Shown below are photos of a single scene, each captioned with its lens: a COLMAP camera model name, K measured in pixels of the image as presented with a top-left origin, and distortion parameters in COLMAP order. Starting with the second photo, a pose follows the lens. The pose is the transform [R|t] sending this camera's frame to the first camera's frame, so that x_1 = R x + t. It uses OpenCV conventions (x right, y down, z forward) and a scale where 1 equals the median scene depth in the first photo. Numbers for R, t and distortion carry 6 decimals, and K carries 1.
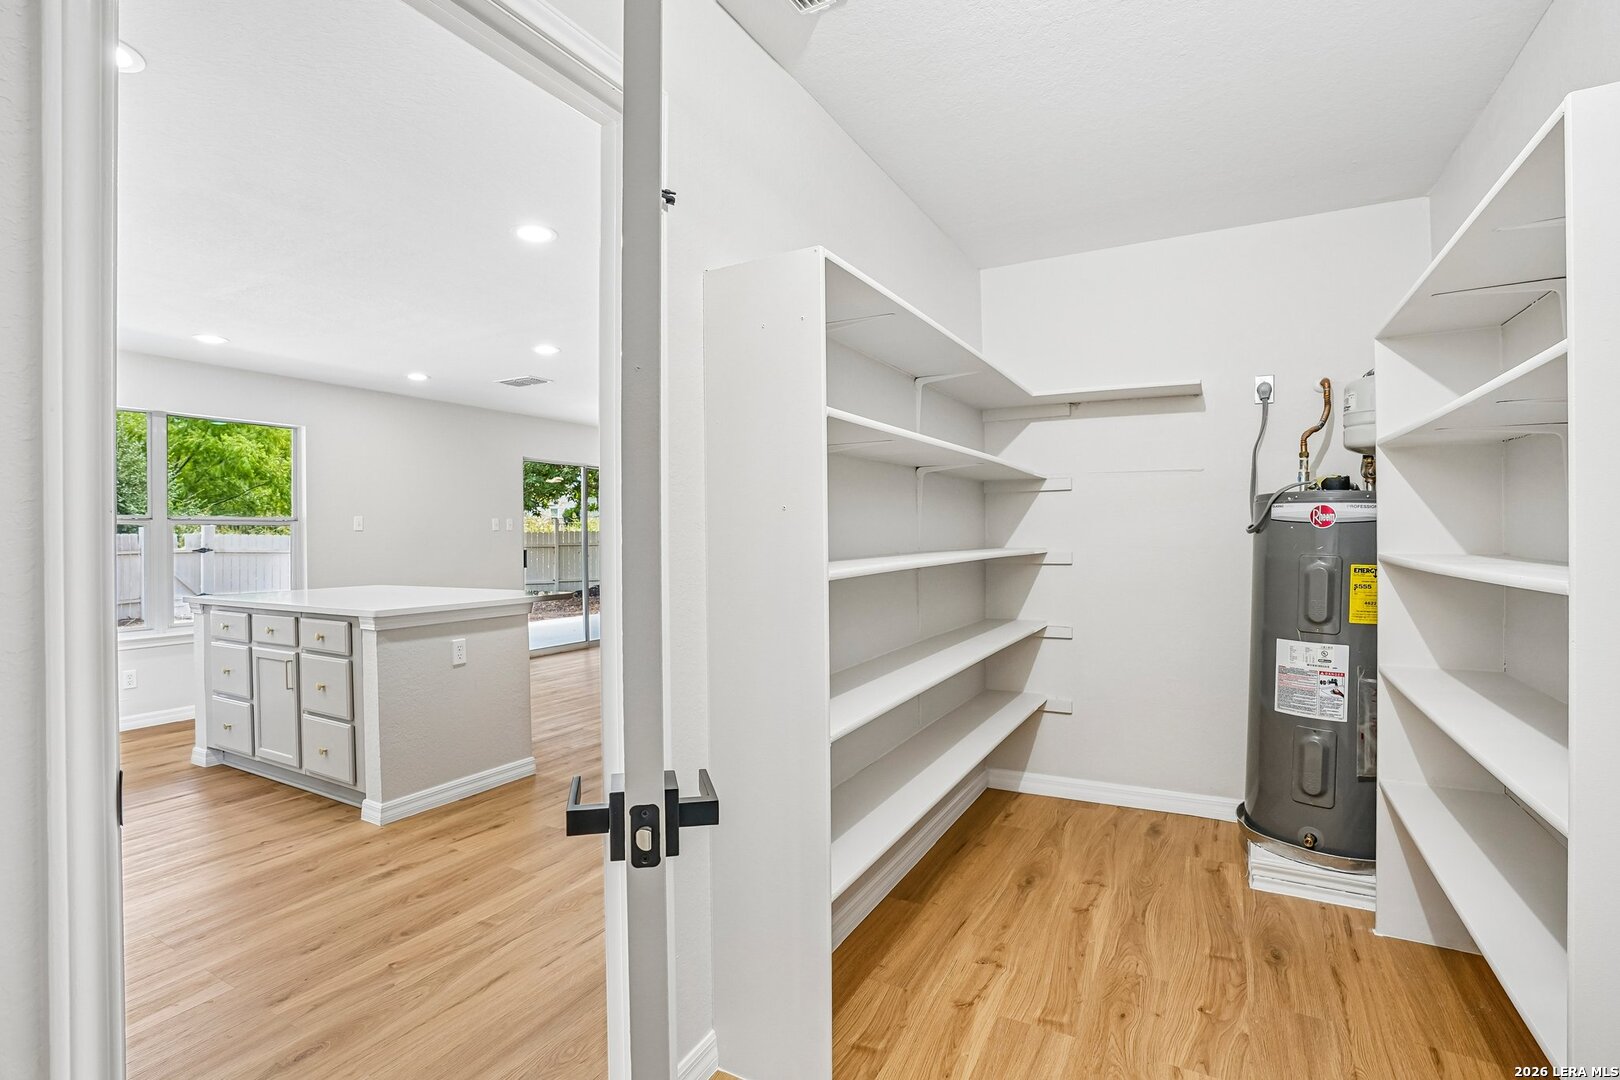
lens RADIAL K [[758.5, 0, 816.3], [0, 758.5, 532.8], [0, 0, 1]] dist [-0.068171, 0.023976]
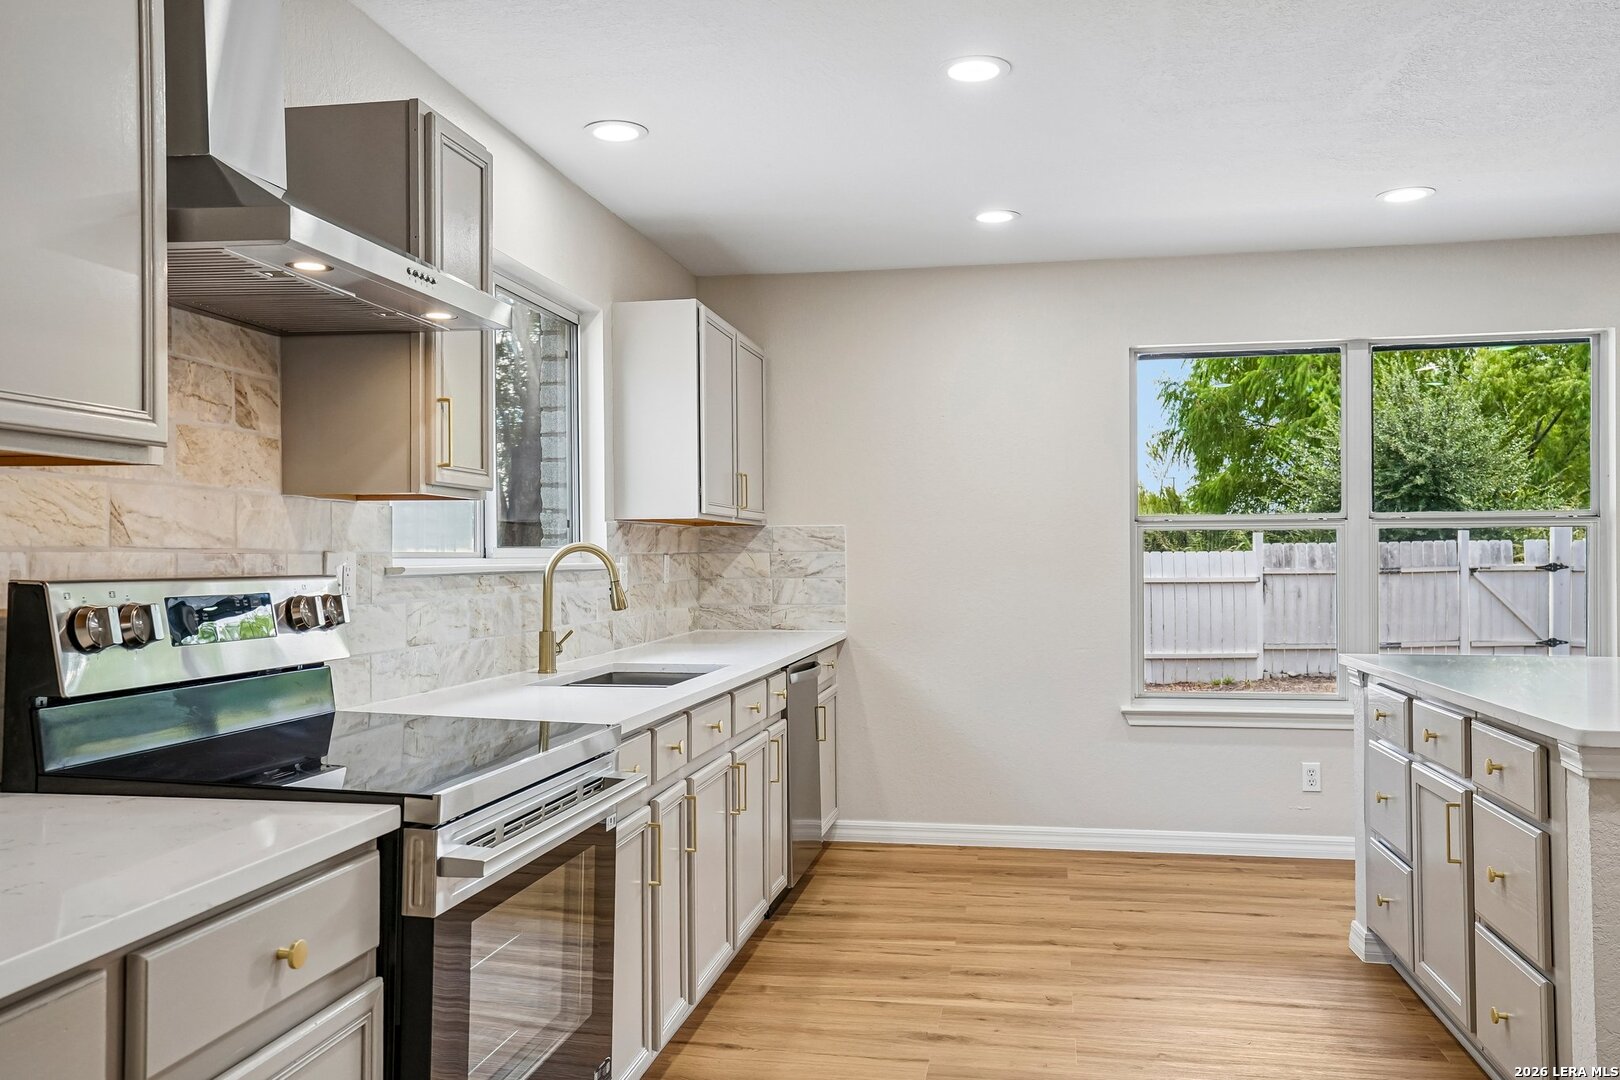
lens RADIAL K [[1299.0, 0, 773.7], [0, 1299.0, 554.8], [0, 0, 1]] dist [0.007362, 0.005883]
pose [[0.298688, 0.006063, -0.954332, -0.024450], [0.007768, 0.999931, 0.008783, -0.003504], [0.954319, -0.010036, 0.298620, 0.298115]]
